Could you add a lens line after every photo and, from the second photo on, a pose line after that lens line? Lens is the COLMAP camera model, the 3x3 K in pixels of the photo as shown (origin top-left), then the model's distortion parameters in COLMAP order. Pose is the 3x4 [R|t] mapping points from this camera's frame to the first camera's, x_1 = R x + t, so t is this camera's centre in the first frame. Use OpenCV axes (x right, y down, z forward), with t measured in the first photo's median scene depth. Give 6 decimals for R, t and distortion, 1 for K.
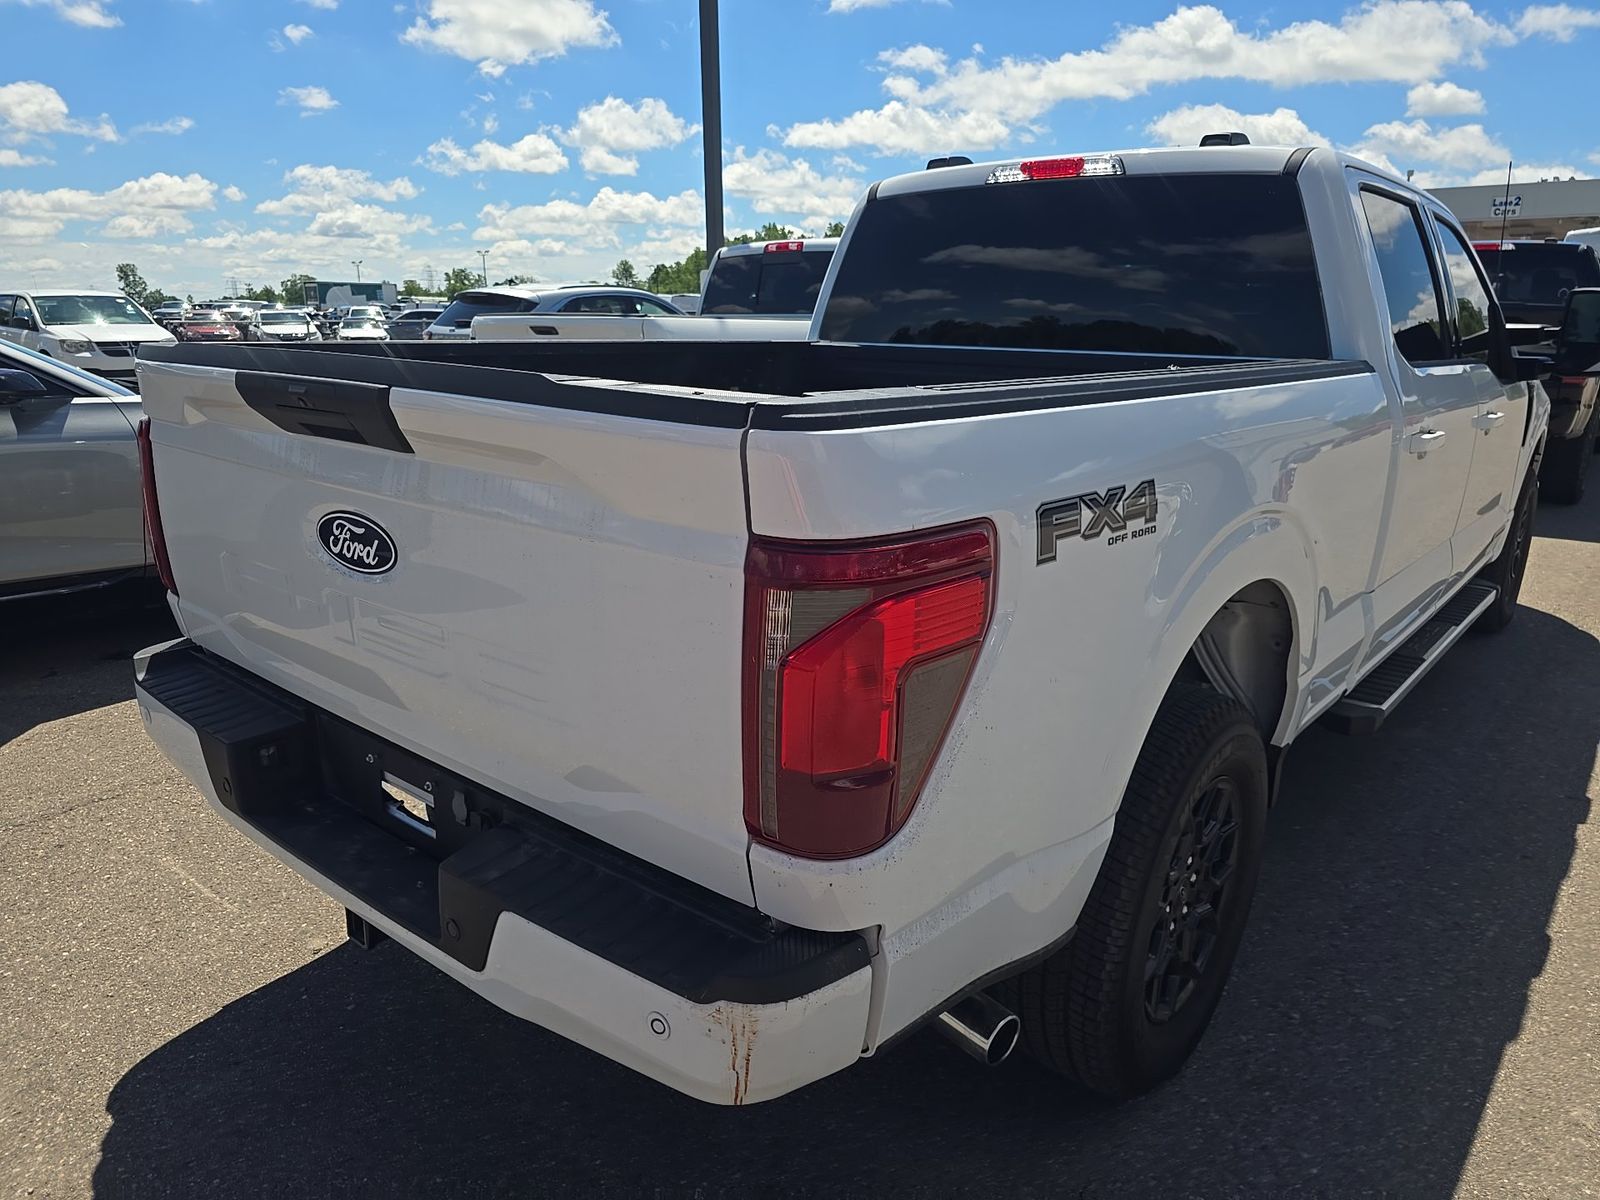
lens RADIAL K [[1085.1, 0, 794.2], [0, 1085.1, 593.6], [0, 0, 1]] dist [0.045273, -0.052174]
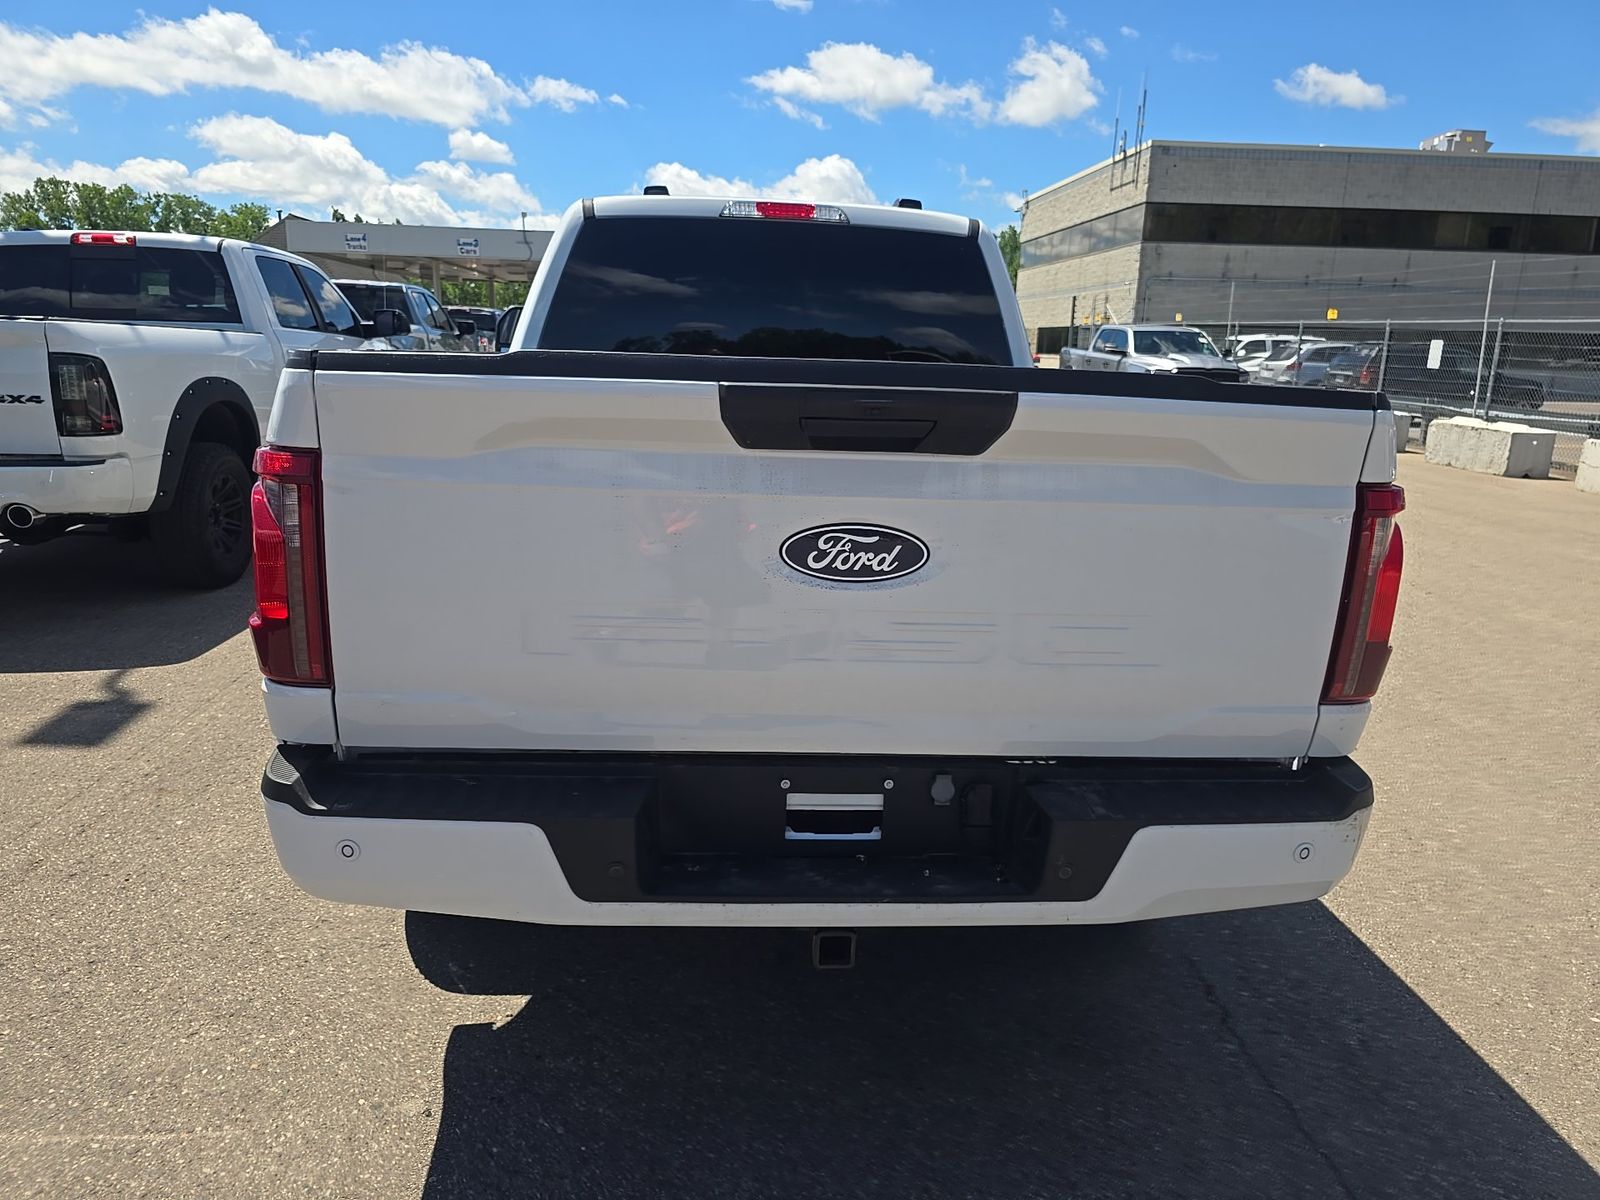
lens RADIAL K [[1085.1, 0, 794.2], [0, 1085.1, 593.6], [0, 0, 1]] dist [0.045273, -0.052174]
pose [[0.728768, -0.136637, 0.670990, -1.093005], [0.147221, 0.988239, 0.041342, -0.057929], [-0.668747, 0.068655, 0.740313, 0.297297]]
